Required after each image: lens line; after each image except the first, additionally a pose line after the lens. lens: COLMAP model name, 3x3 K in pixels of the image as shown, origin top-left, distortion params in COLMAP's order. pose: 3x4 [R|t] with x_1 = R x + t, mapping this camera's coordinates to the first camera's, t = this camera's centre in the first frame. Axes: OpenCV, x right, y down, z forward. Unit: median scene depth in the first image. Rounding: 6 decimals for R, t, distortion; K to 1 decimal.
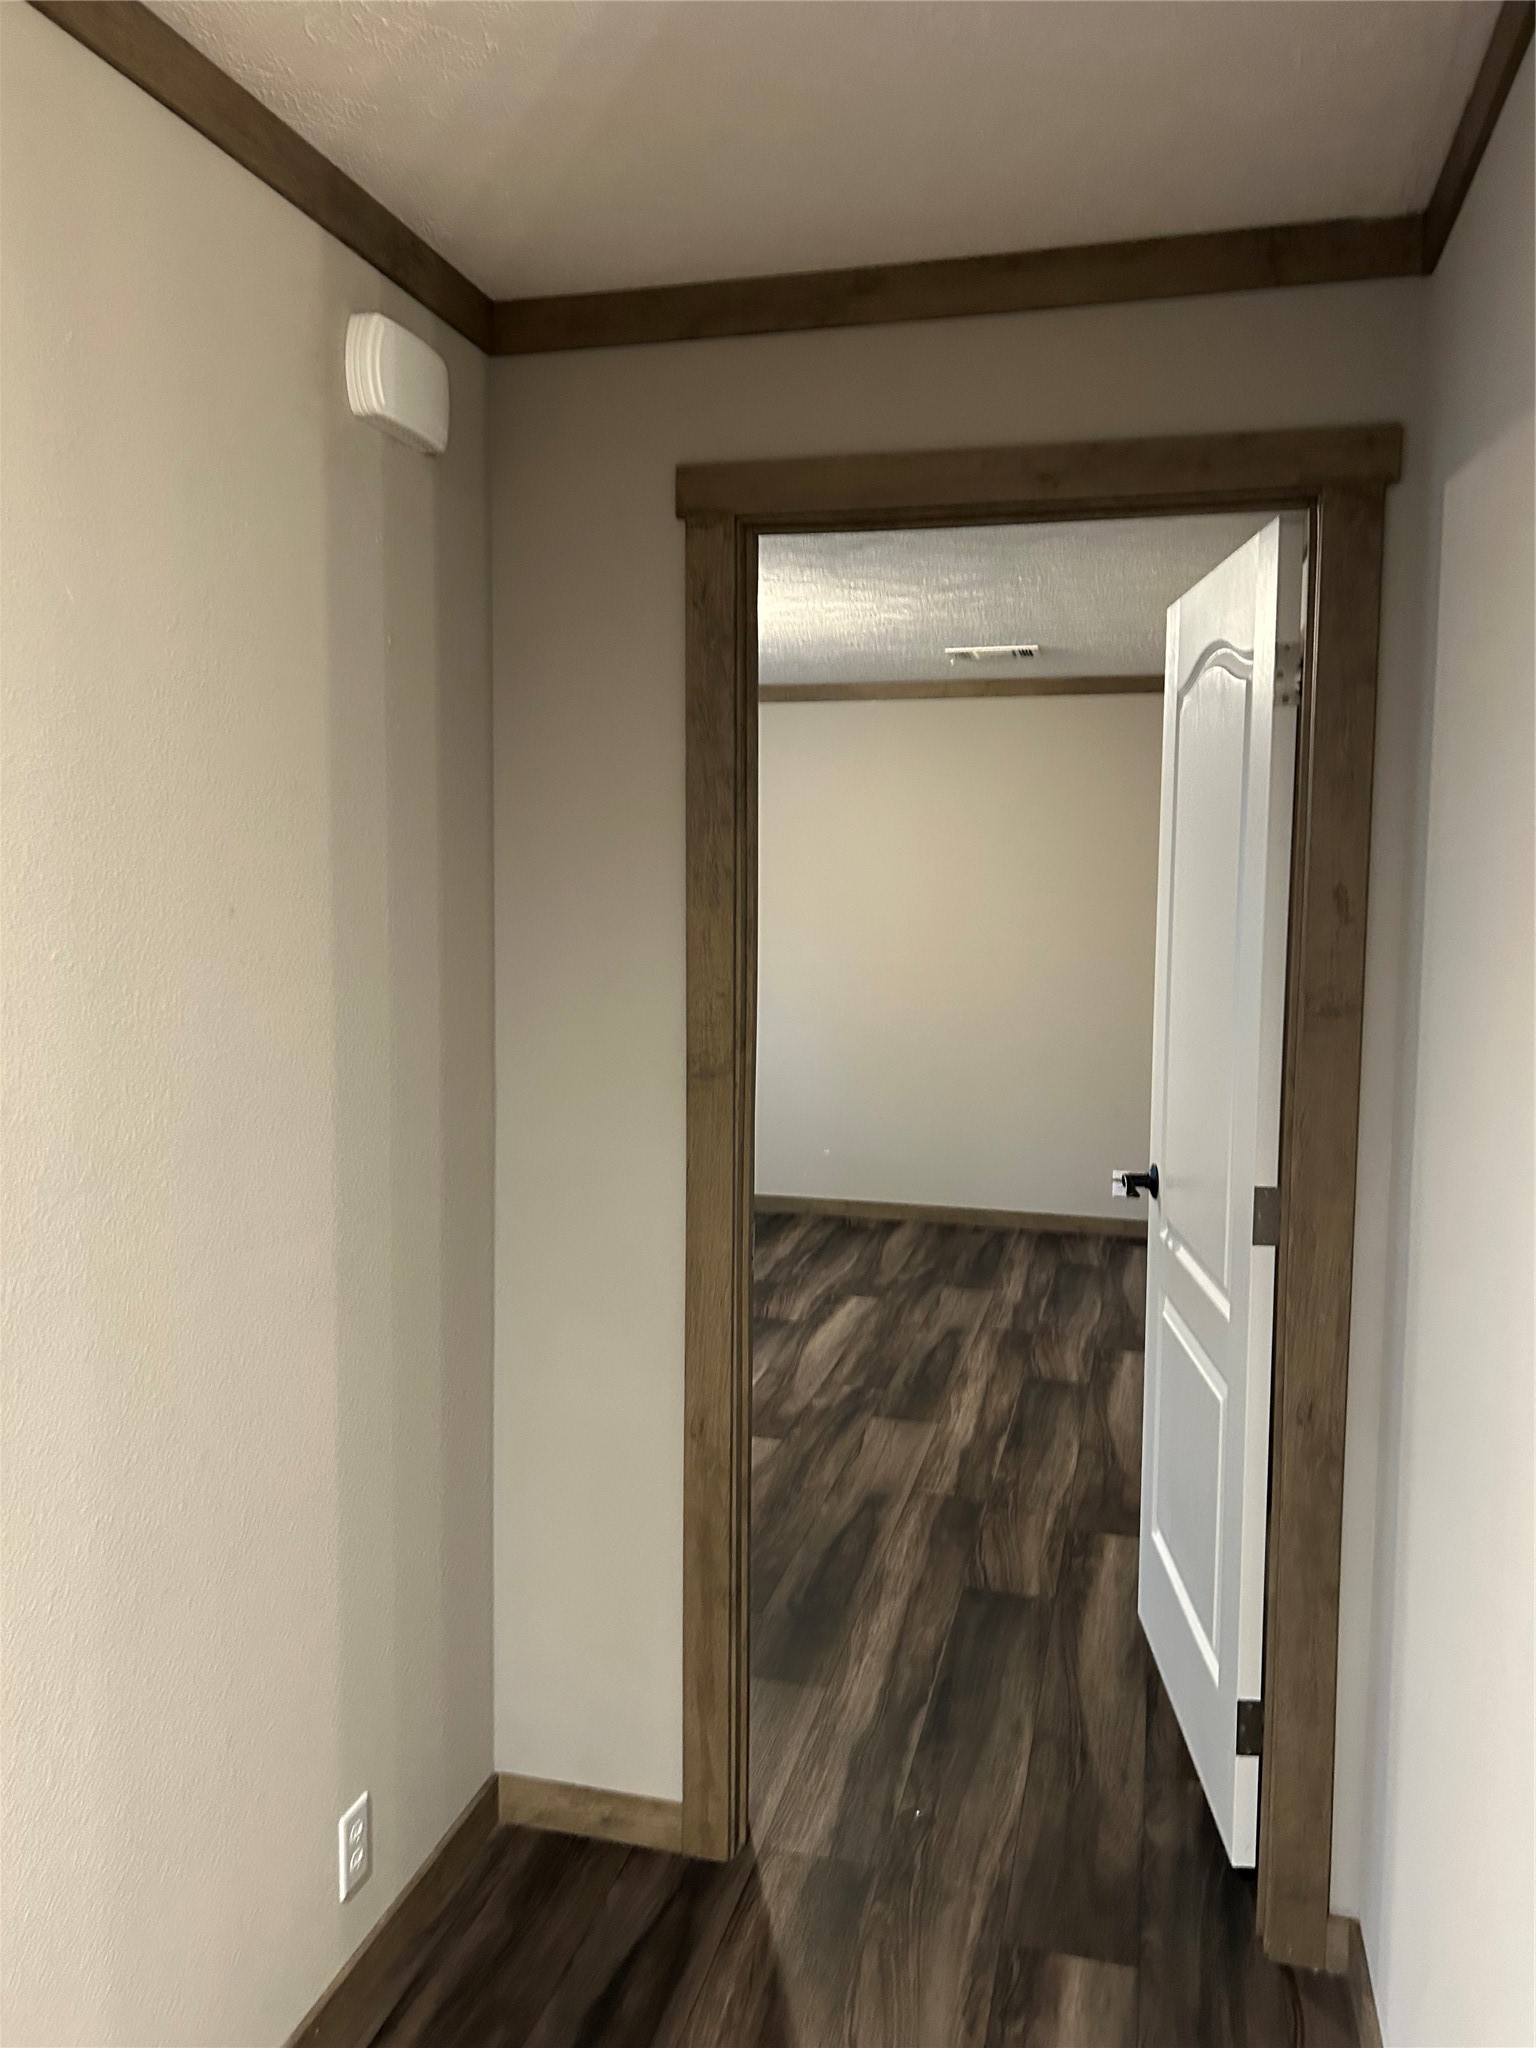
lens RADIAL K [[1554.7, 0, 762.8], [0, 1554.7, 1017.3], [0, 0, 1]] dist [0.057226, -0.062124]
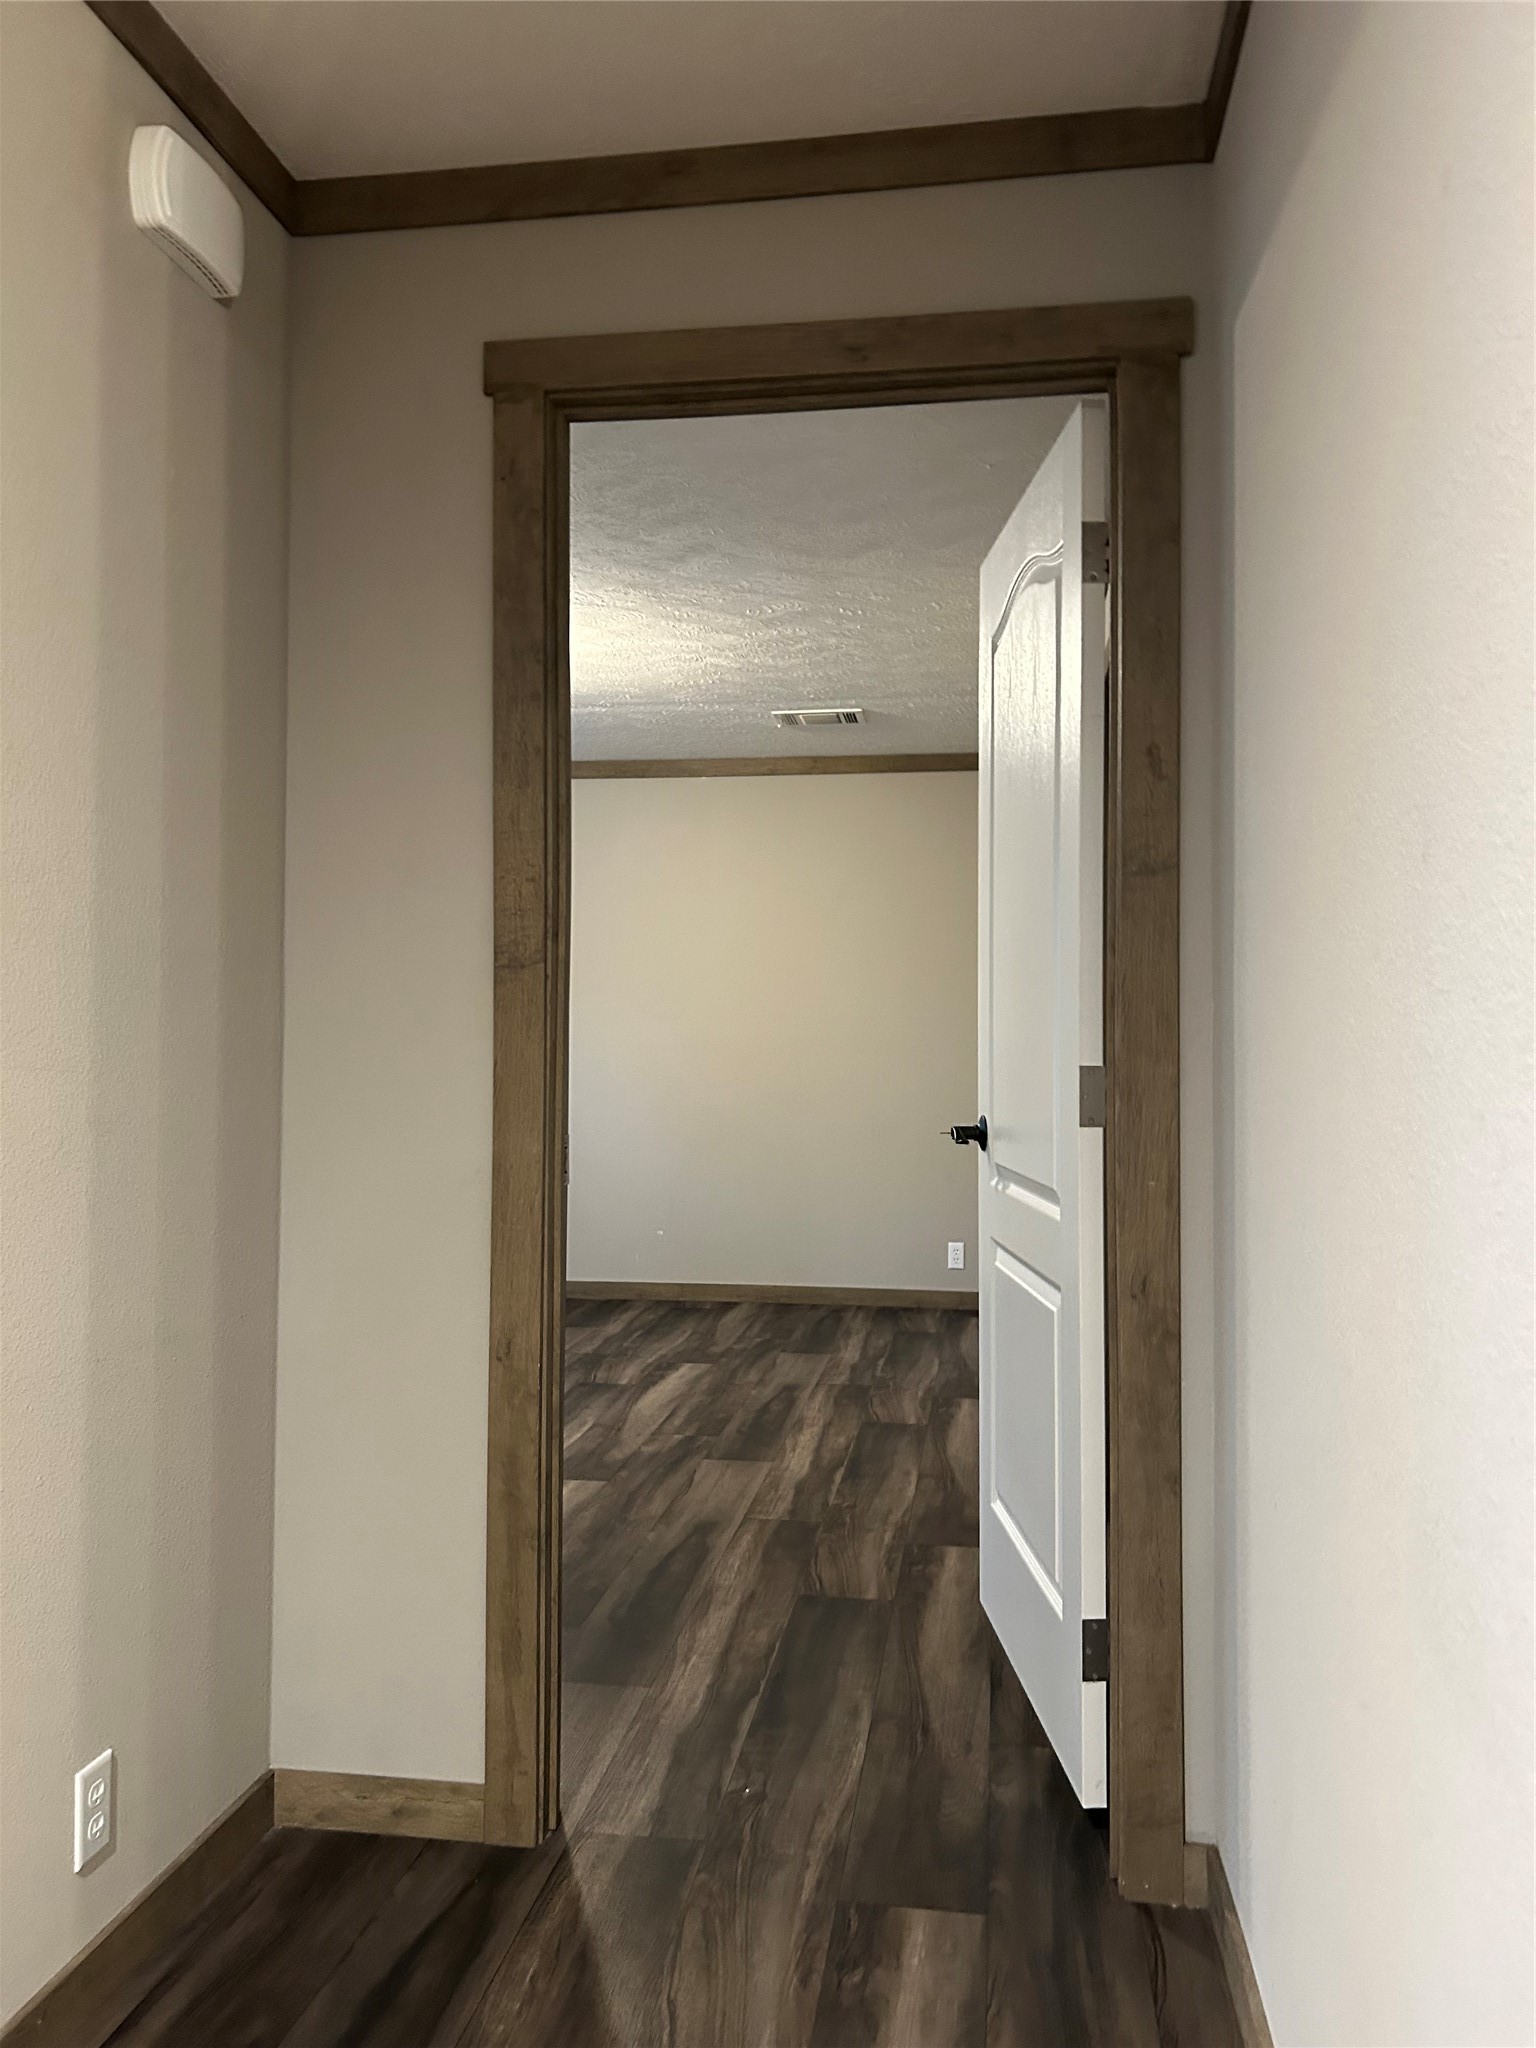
lens RADIAL K [[1554.7, 0, 769.8], [0, 1554.7, 1010.1], [0, 0, 1]] dist [0.057226, -0.062124]
pose [[0.994156, -0.002256, 0.107933, 0.015535], [0.014071, 0.993961, -0.108832, 0.170922], [-0.107036, 0.109715, 0.988183, 0.051594]]
